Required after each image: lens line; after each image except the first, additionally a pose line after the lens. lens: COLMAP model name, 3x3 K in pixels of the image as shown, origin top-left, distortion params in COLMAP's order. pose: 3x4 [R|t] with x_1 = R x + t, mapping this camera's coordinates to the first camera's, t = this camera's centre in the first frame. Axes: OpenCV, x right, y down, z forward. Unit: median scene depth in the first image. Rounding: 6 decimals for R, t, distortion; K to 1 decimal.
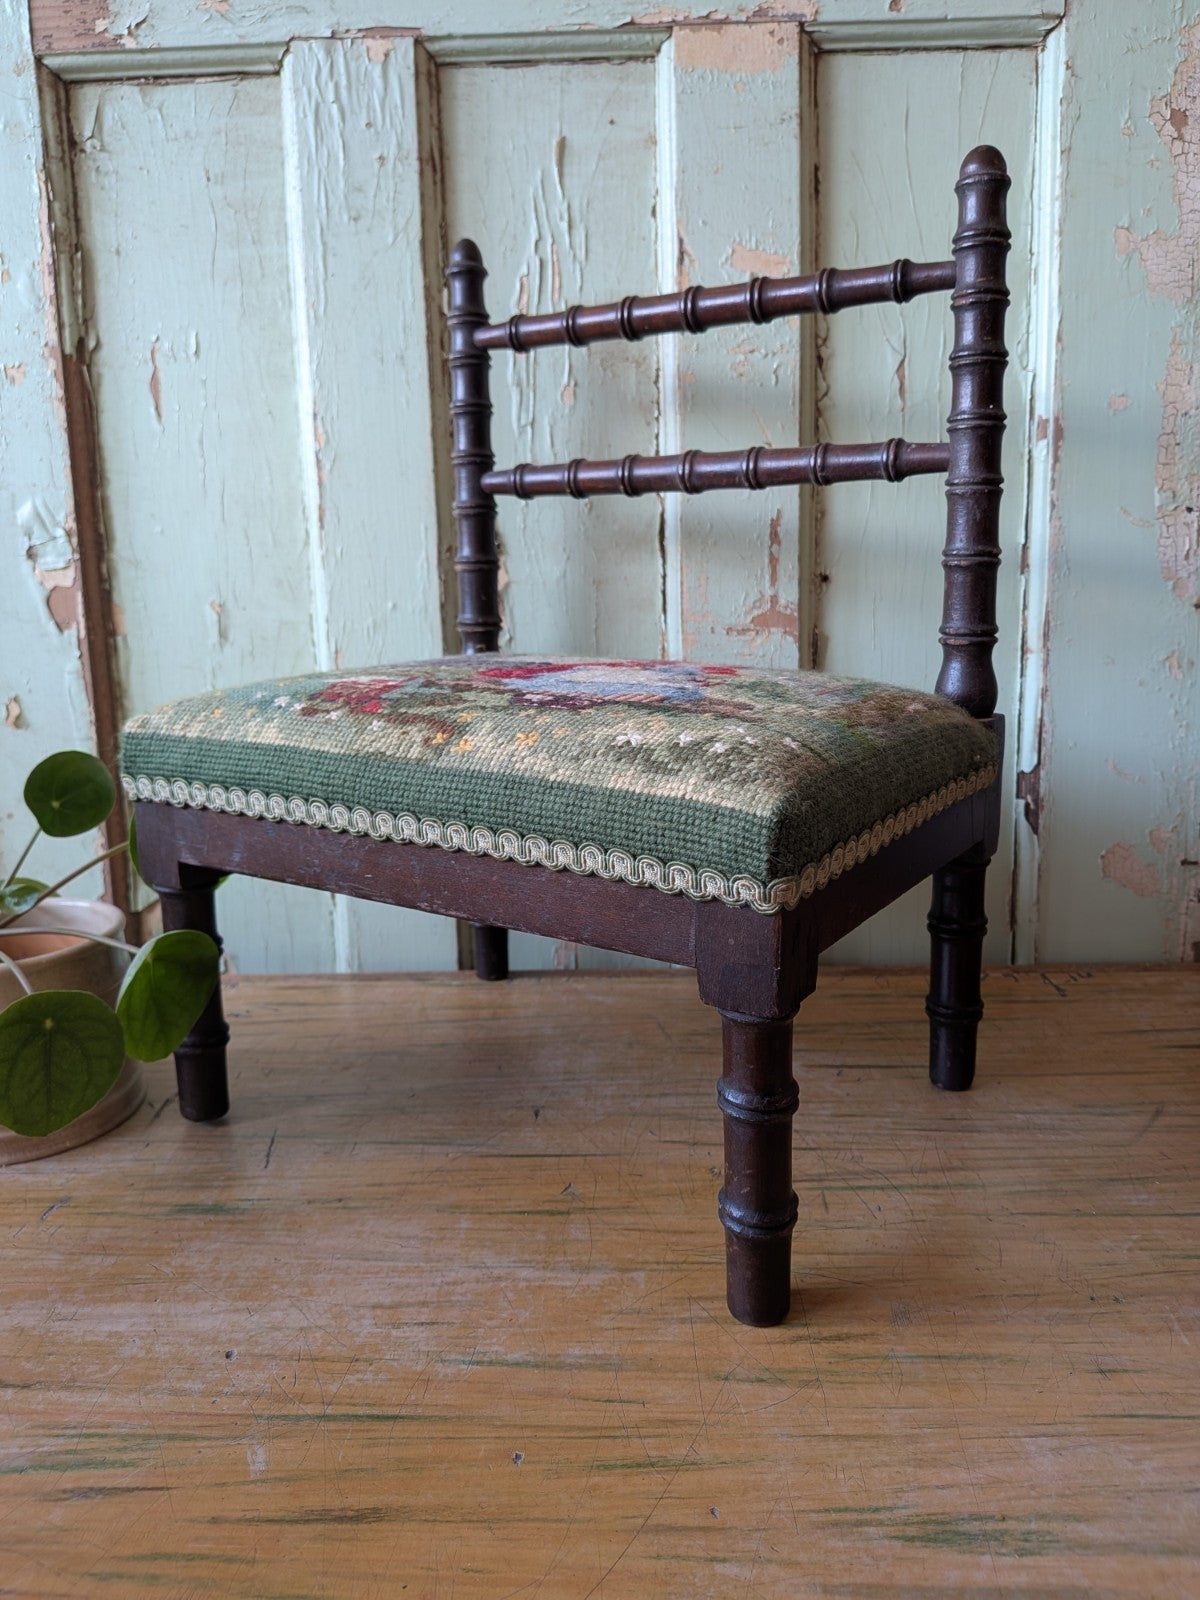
lens RADIAL K [[1182.6, 0, 605.9], [0, 1182.6, 780.6], [0, 0, 1]] dist [0.004403, -0.036828]
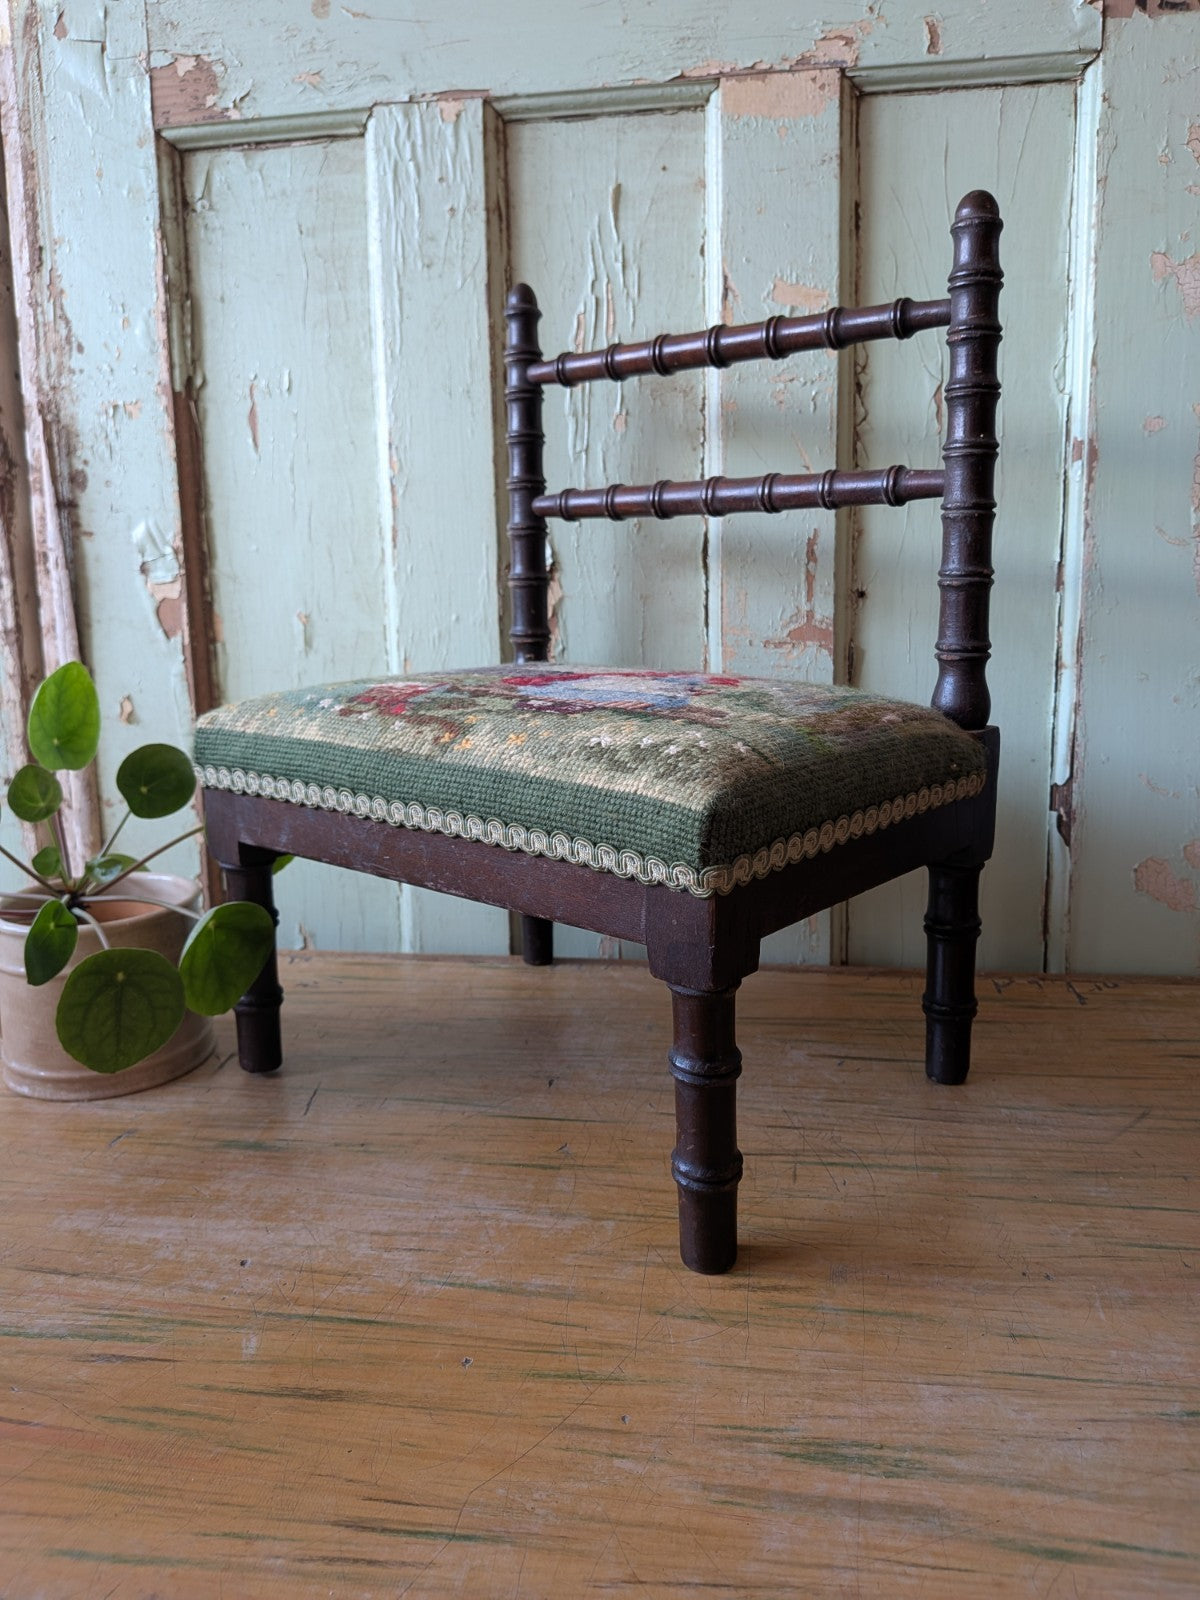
lens RADIAL K [[1182.6, 0, 596.3], [0, 1182.6, 779.9], [0, 0, 1]] dist [0.004403, -0.036828]
pose [[0.992068, 0.024352, -0.123320, 0.092205], [-0.025275, 0.999663, -0.005927, 0.005288], [0.123134, 0.008997, 0.992349, -0.068900]]
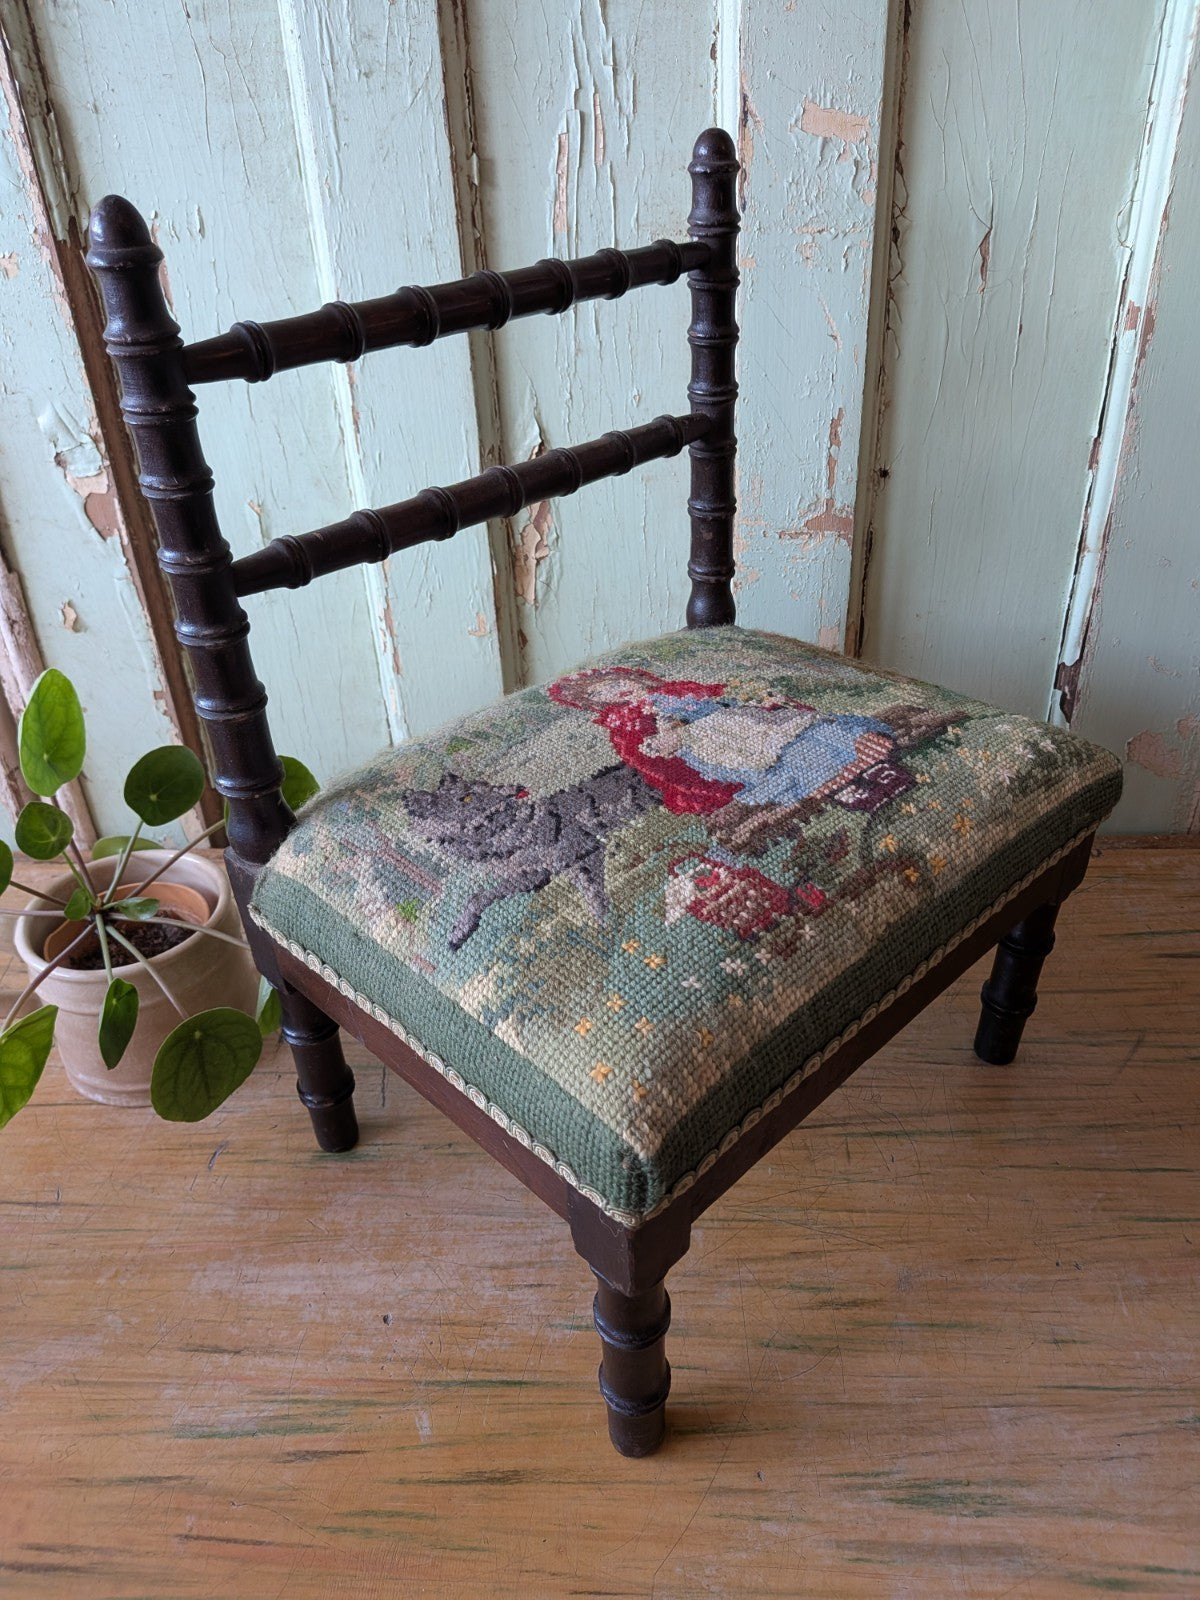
lens RADIAL K [[1182.6, 0, 607.0], [0, 1182.6, 815.9], [0, 0, 1]] dist [0.004403, -0.036828]
pose [[0.999830, -0.009145, -0.015997, -0.028645], [0.014540, 0.924850, 0.380053, -0.305265], [0.011320, -0.380222, 0.924826, 0.002651]]
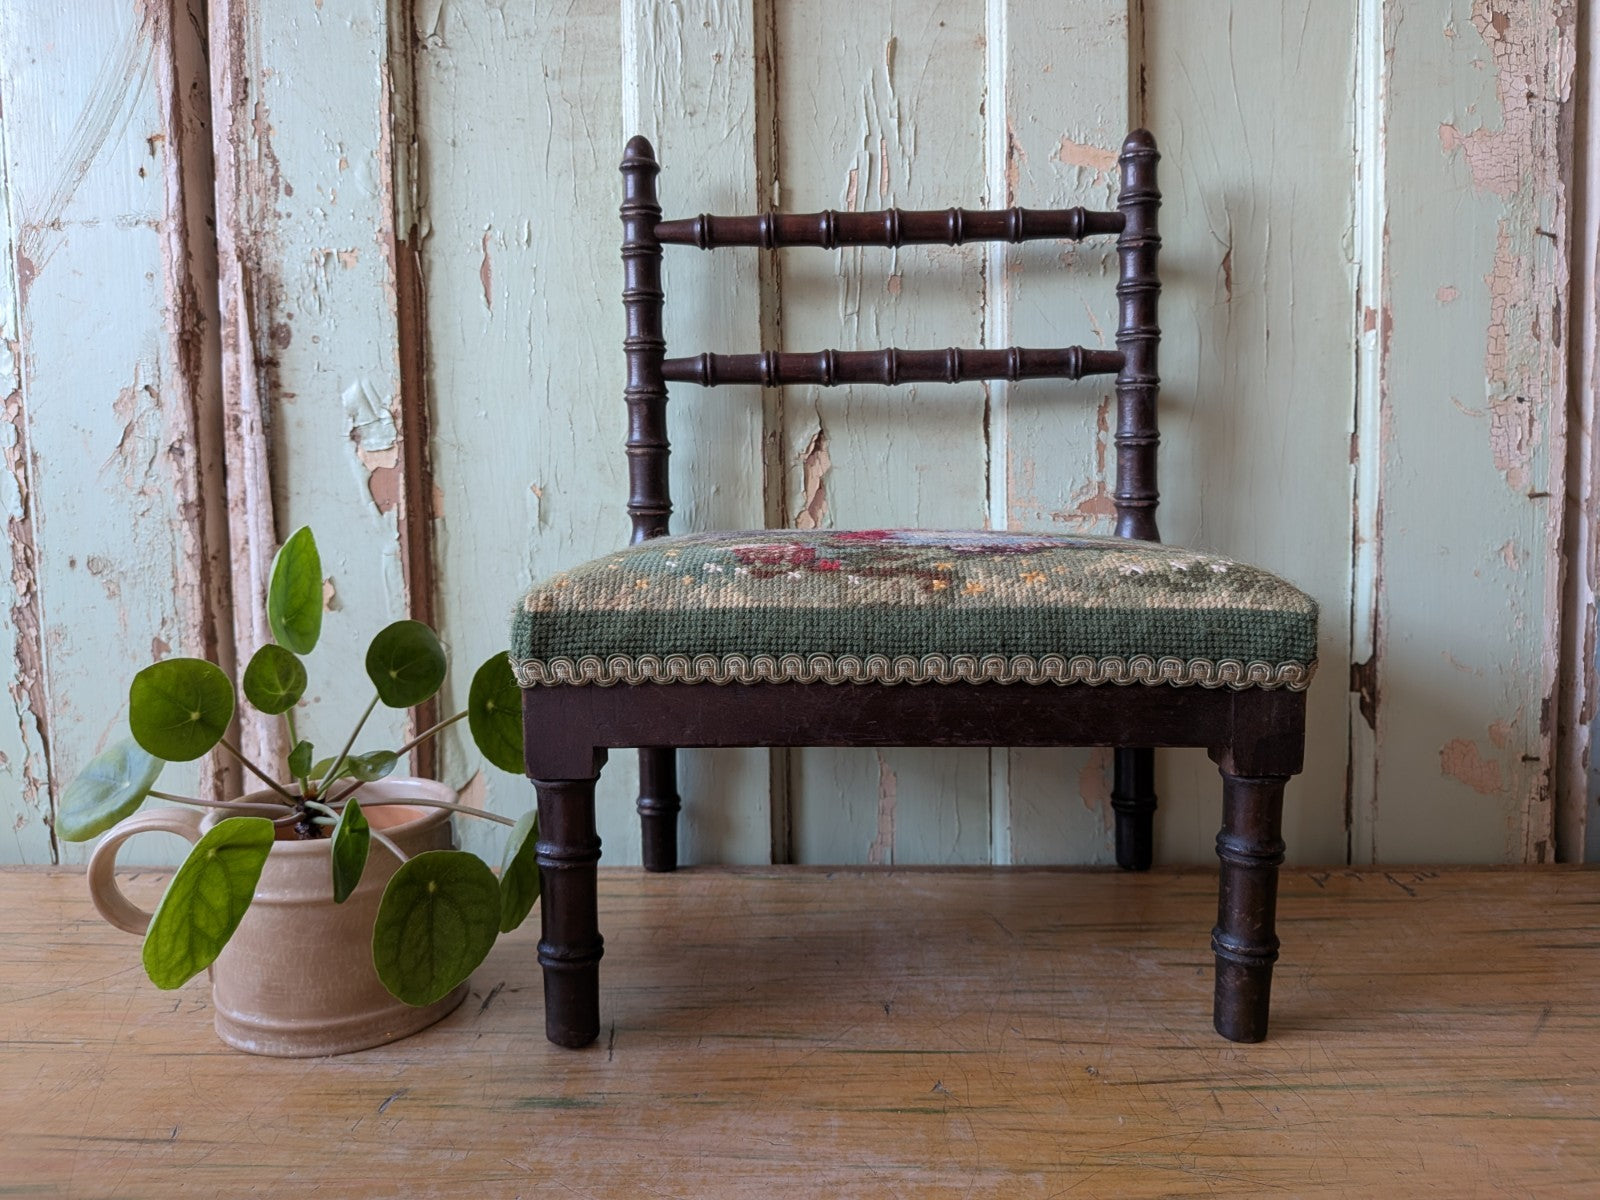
lens RADIAL K [[1182.6, 0, 823.5], [0, 1182.6, 593.2], [0, 0, 1]] dist [0.004403, -0.036828]
pose [[0.999918, 0.009193, -0.008964, -0.086393], [-0.009996, 0.995517, -0.094051, 0.033429], [0.008059, 0.094133, 0.995527, 0.022796]]
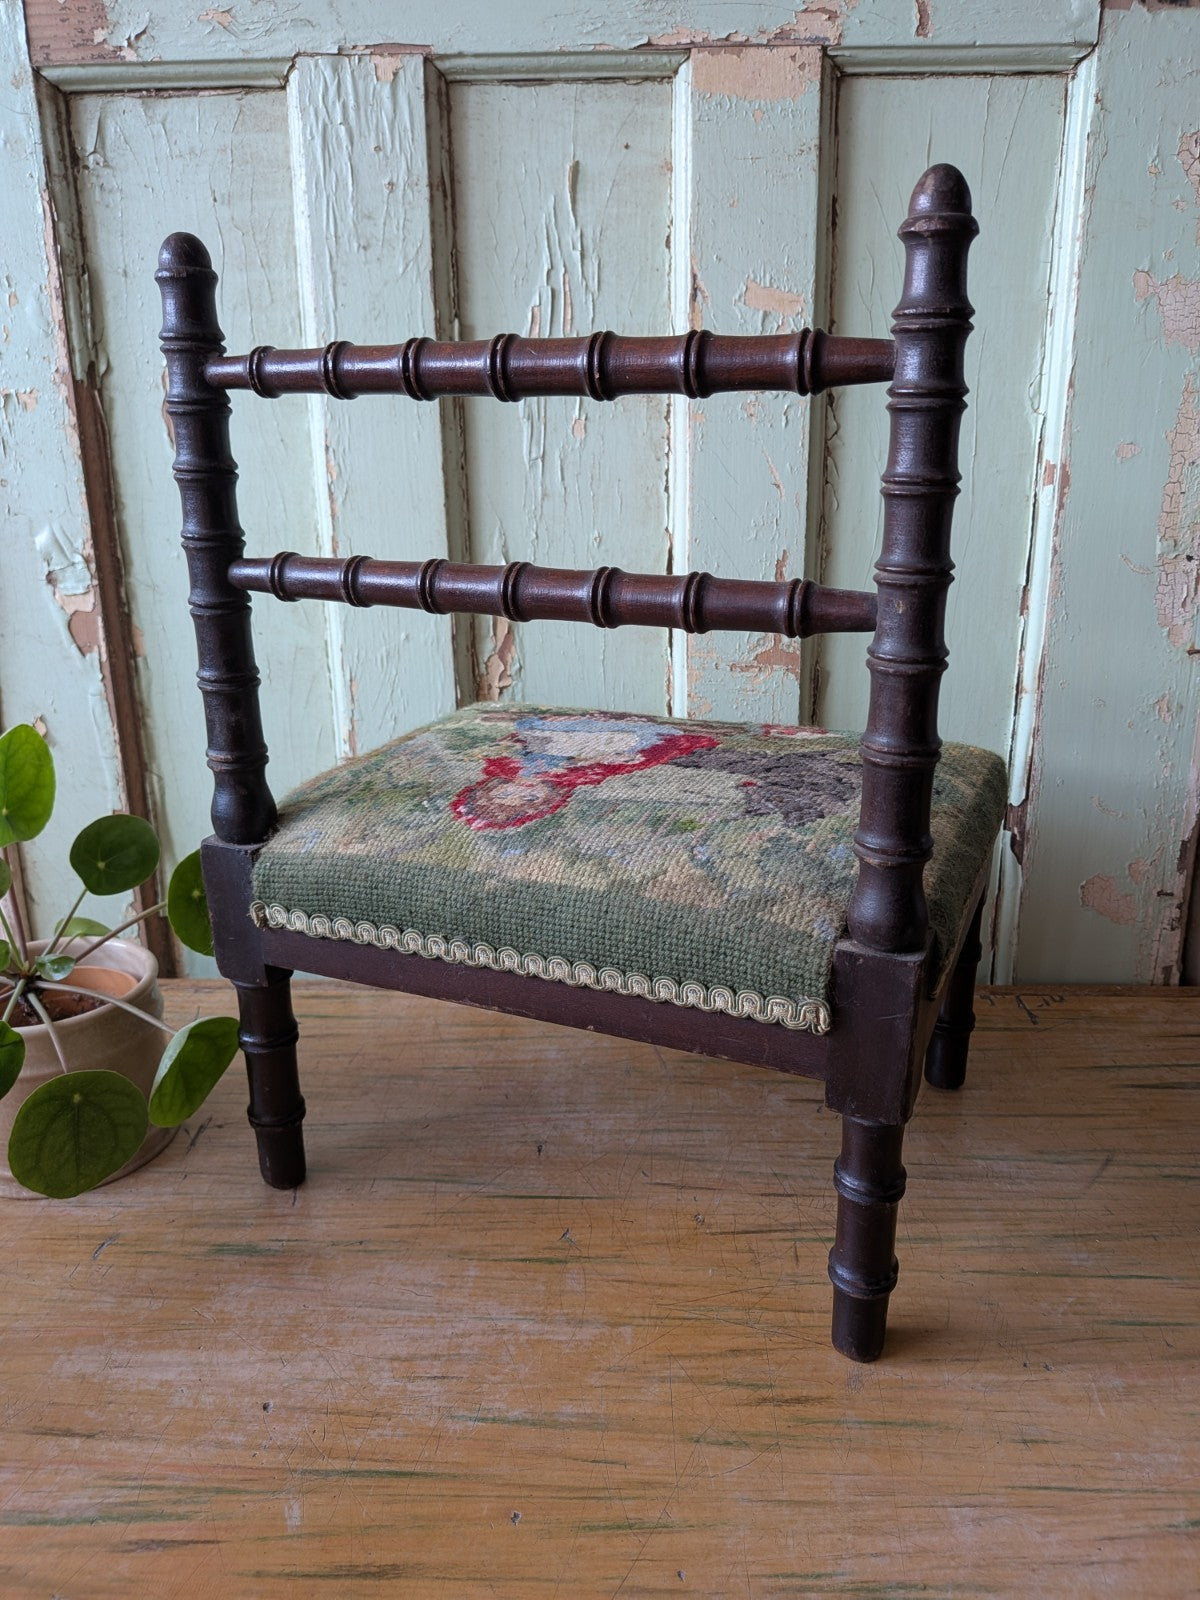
lens RADIAL K [[1182.6, 0, 616.6], [0, 1182.6, 810.4], [0, 0, 1]] dist [0.004403, -0.036828]
pose [[0.999859, 0.016548, -0.002765, 0.008770], [-0.016071, 0.991974, 0.125414, -0.139148], [0.004819, -0.125352, 0.992101, -0.037264]]
